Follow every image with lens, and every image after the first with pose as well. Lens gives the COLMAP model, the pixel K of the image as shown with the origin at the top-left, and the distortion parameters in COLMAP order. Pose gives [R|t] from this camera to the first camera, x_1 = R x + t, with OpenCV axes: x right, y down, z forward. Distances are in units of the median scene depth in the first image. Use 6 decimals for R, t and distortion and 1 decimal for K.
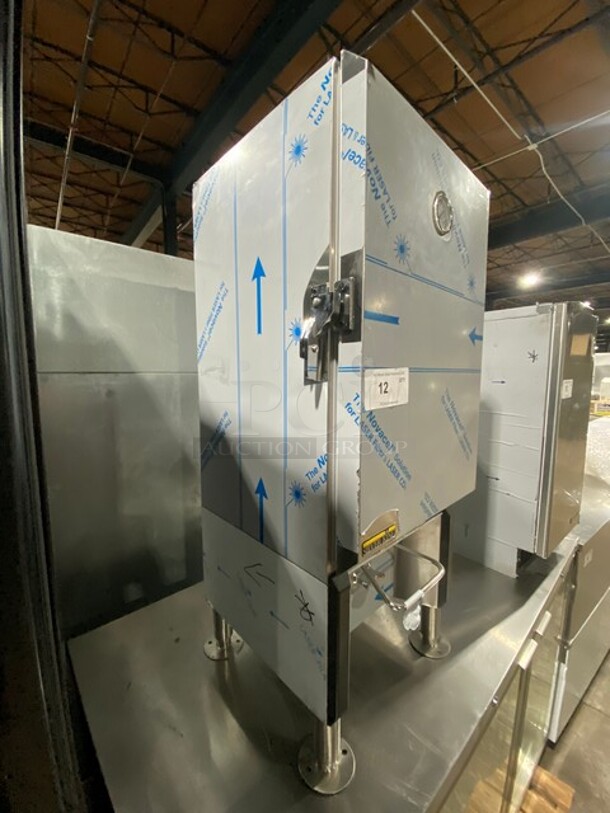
lens RADIAL K [[326.6, 0, 305.0], [0, 326.6, 406.5], [0, 0, 1]] dist [-0.000177, 0.000004]
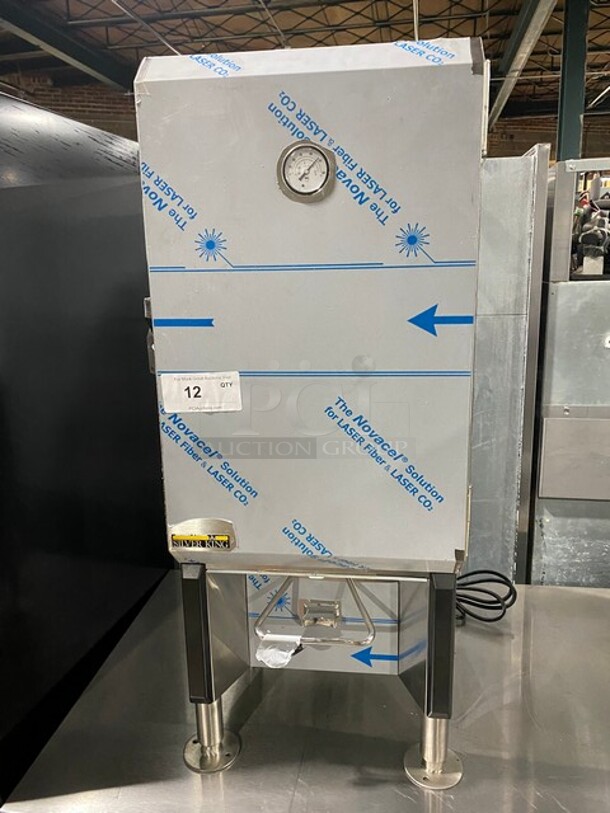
lens RADIAL K [[622.1, 0, 305.0], [0, 622.1, 406.5], [0, 0, 1]] dist [0.004189, 0.001215]
pose [[0.657267, 0.152593, -0.738049, 1.807219], [-0.054235, 0.986326, 0.155626, -0.316888], [0.751704, -0.062260, 0.656555, 0.024793]]
